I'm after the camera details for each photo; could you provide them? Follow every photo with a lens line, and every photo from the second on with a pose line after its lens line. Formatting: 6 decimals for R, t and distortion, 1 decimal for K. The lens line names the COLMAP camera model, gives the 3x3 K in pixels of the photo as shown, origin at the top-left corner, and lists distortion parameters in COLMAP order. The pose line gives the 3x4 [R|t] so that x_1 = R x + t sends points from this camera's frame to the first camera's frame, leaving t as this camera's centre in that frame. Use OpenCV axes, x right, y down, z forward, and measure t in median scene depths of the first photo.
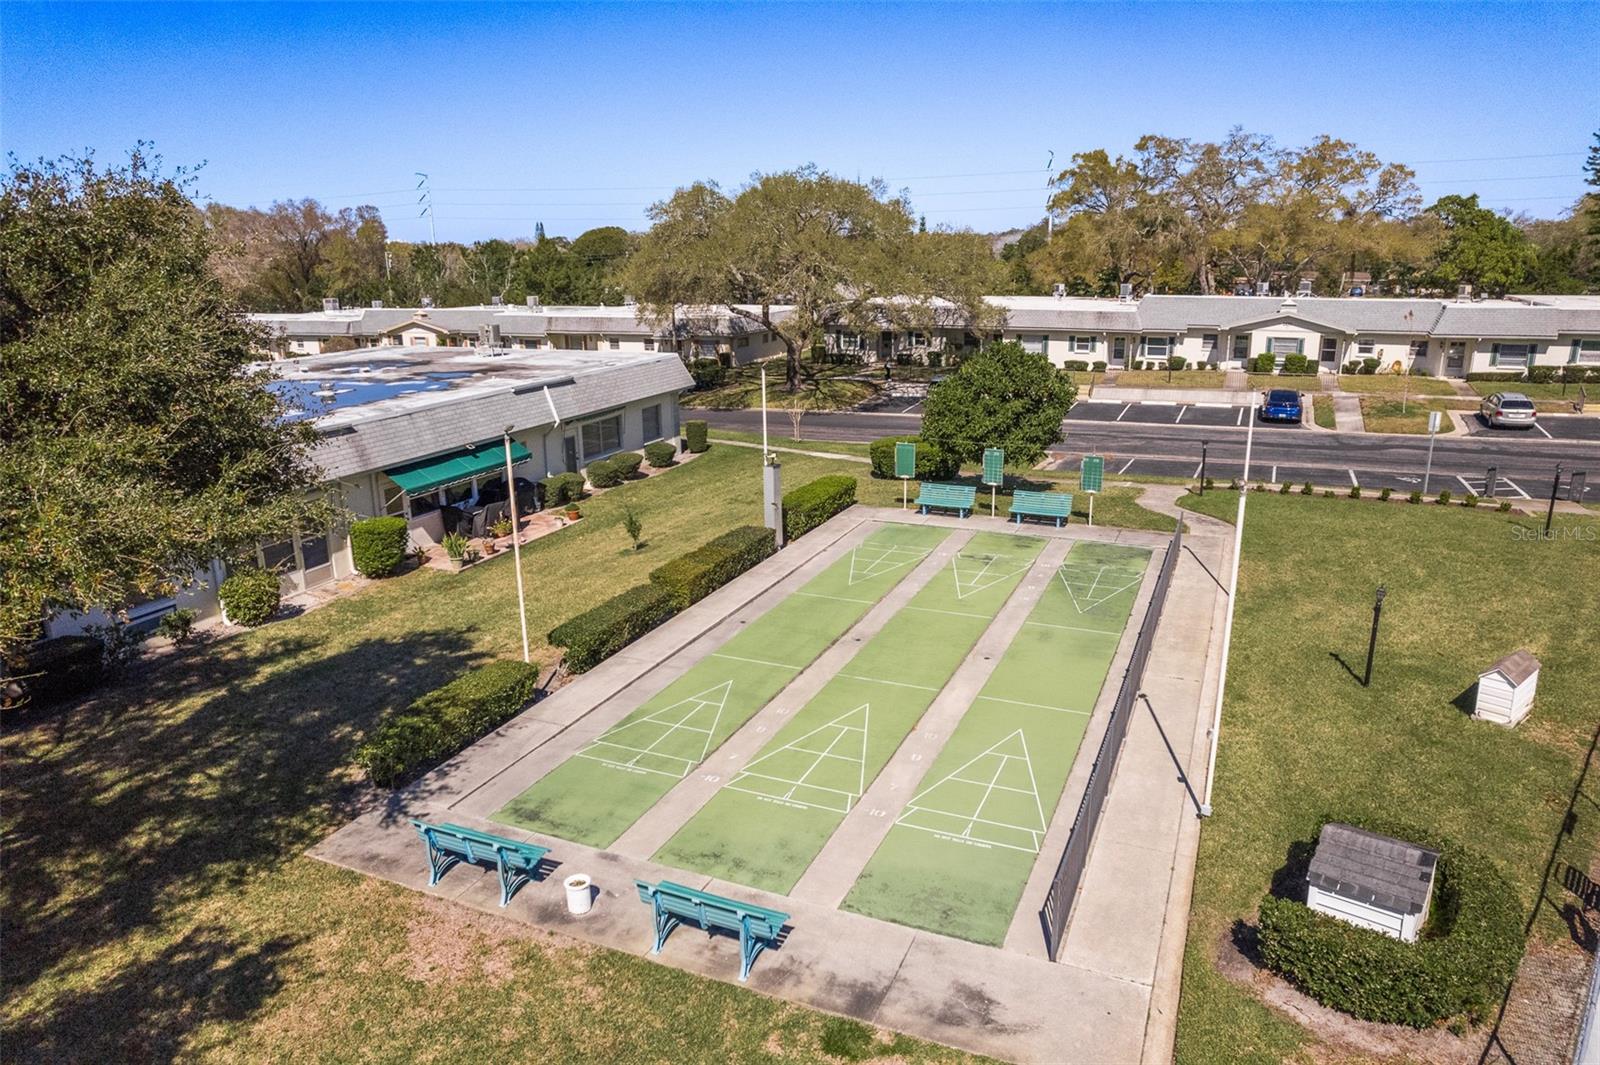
lens RADIAL K [[1053.8, 0, 804.8], [0, 1053.8, 543.3], [0, 0, 1]] dist [-0.091375, 0.077863]
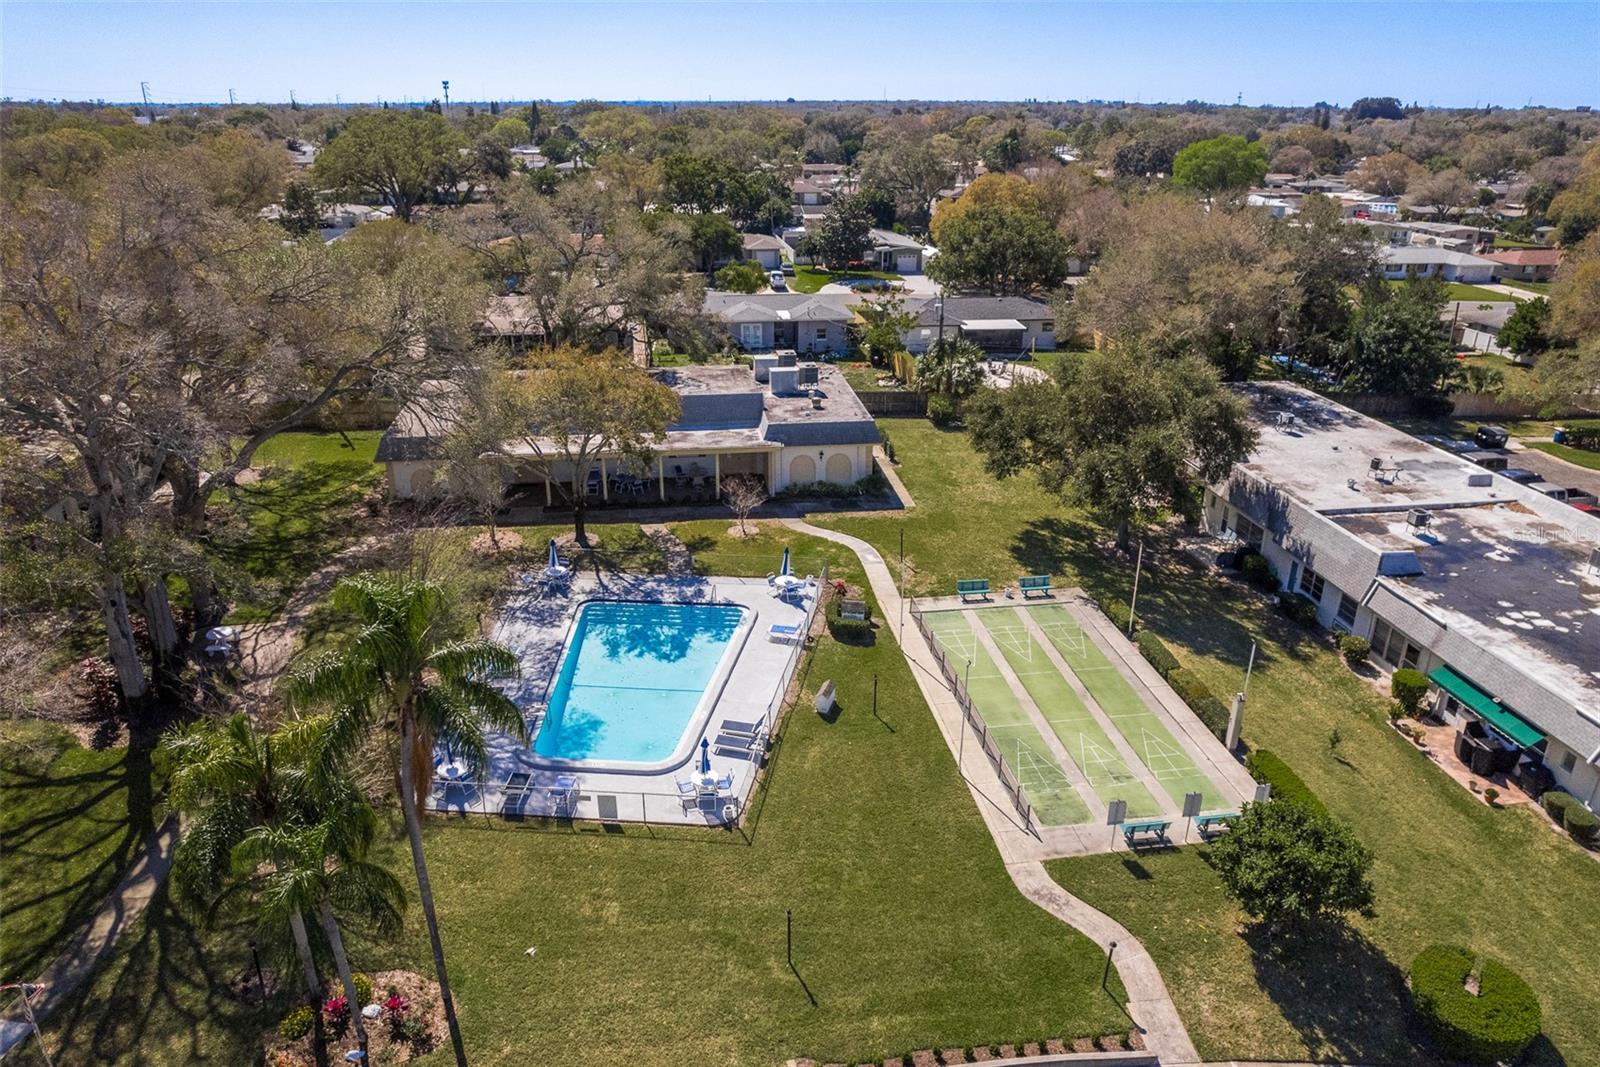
lens RADIAL K [[1050.2, 0, 804.7], [0, 1050.2, 550.8], [0, 0, 1]] dist [-0.089482, 0.072687]
pose [[-0.847533, 0.223251, -0.481505, 0.726953], [-0.142313, 0.778413, 0.611408, -0.666757], [0.511307, 0.586713, -0.627959, 0.913673]]
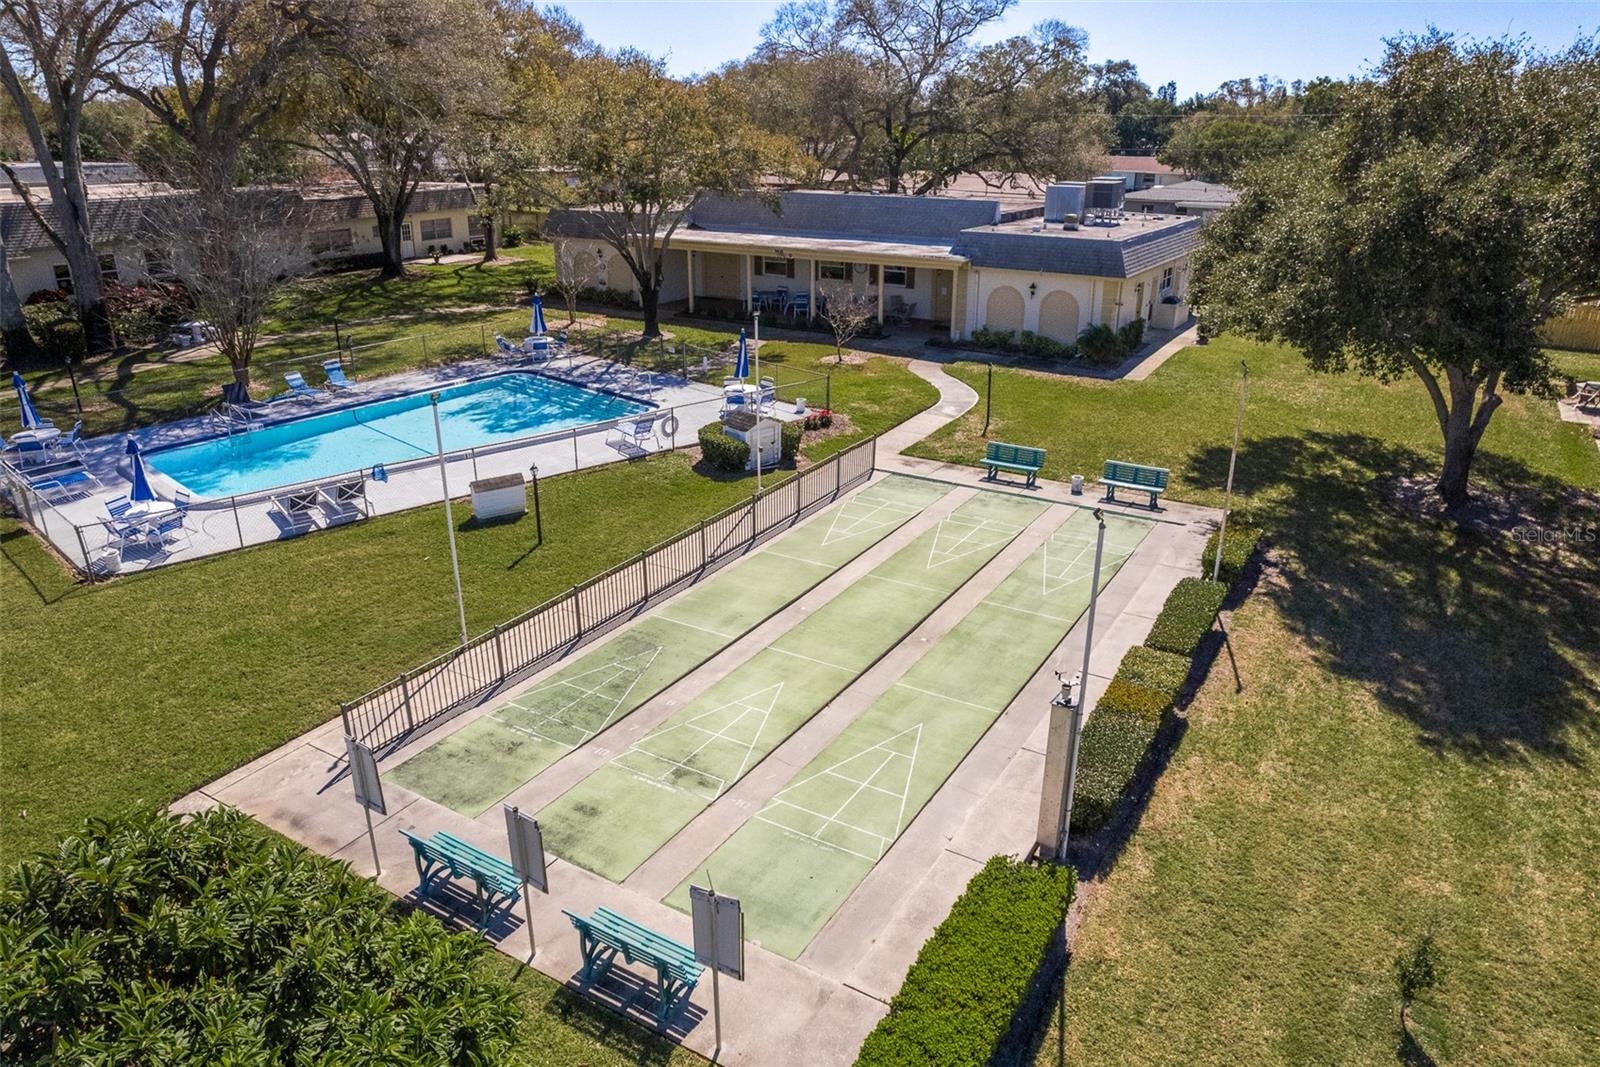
lens RADIAL K [[1050.2, 0, 804.7], [0, 1050.2, 550.8], [0, 0, 1]] dist [-0.089482, 0.072687]
pose [[-0.991588, -0.039582, 0.123234, 0.020659], [0.046322, 0.780514, 0.623420, -0.268661], [-0.120862, 0.623884, -0.772115, 0.812354]]
